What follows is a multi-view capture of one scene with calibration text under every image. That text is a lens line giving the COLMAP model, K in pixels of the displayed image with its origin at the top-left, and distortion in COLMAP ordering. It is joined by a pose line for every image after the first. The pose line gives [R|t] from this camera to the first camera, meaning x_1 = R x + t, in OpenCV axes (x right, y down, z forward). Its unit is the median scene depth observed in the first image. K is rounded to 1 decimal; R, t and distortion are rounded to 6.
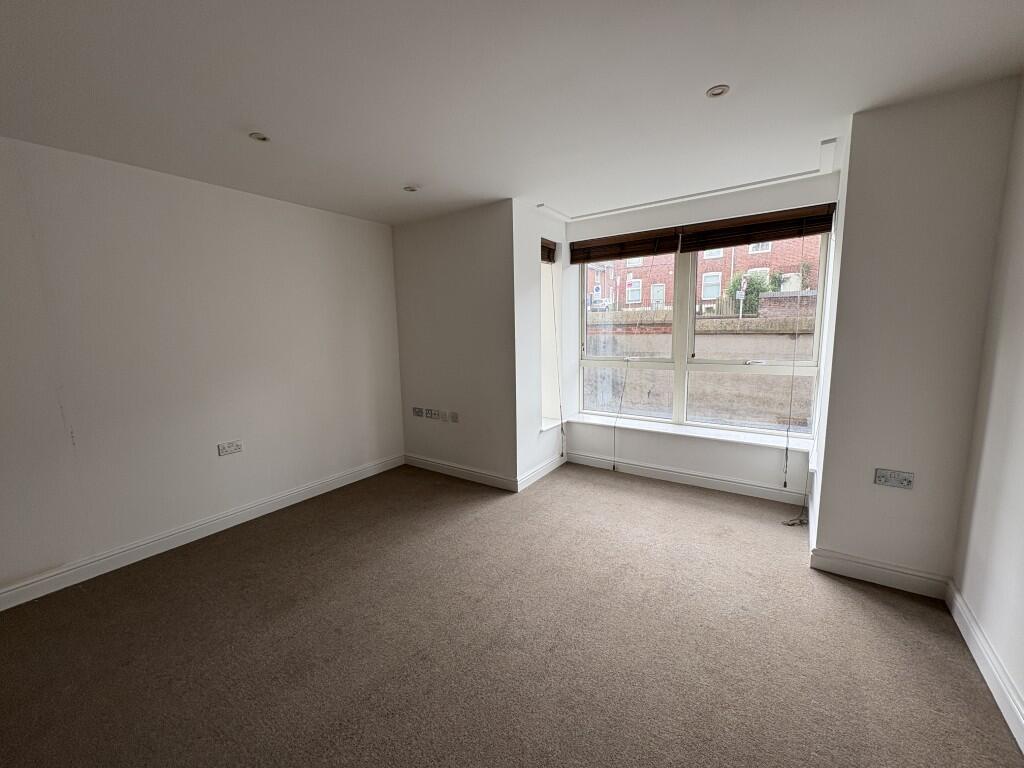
lens RADIAL K [[406.9, 0, 512.0], [0, 406.9, 384.0], [0, 0, 1]] dist [-0.001763, 0.000055]
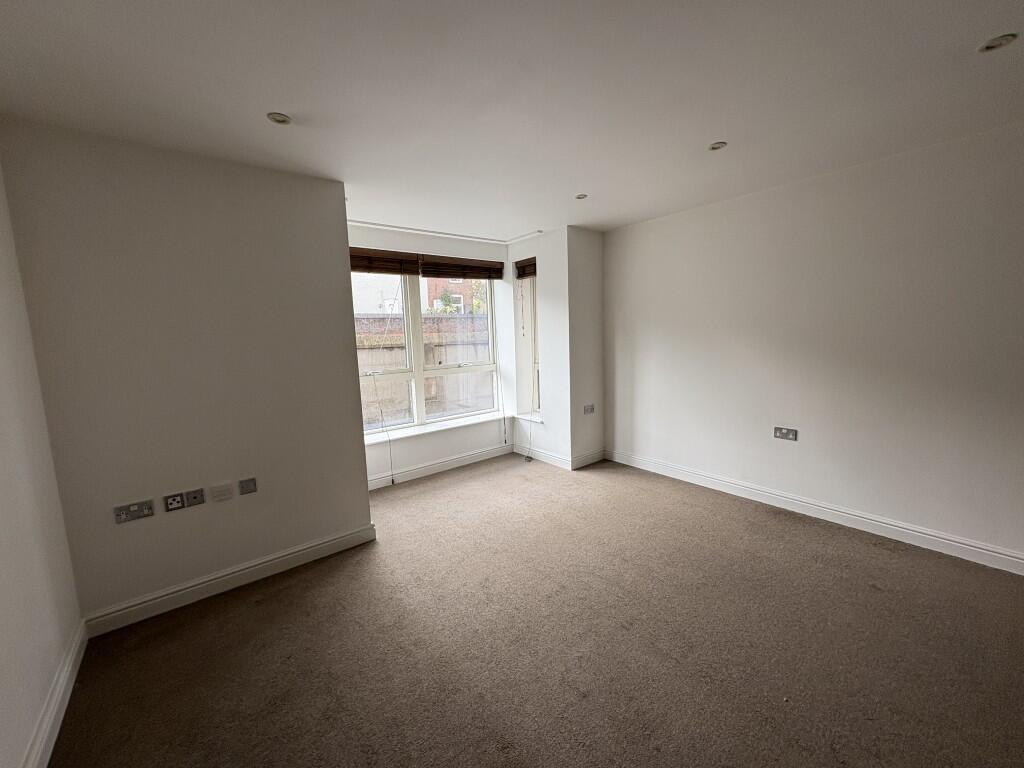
lens RADIAL K [[406.9, 0, 512.0], [0, 406.9, 384.0], [0, 0, 1]] dist [-0.001763, 0.000055]
pose [[0.278728, -0.109400, 0.954119, -0.692192], [0.160258, 0.984859, 0.066108, -0.056013], [-0.946904, 0.134479, 0.292040, 0.473261]]
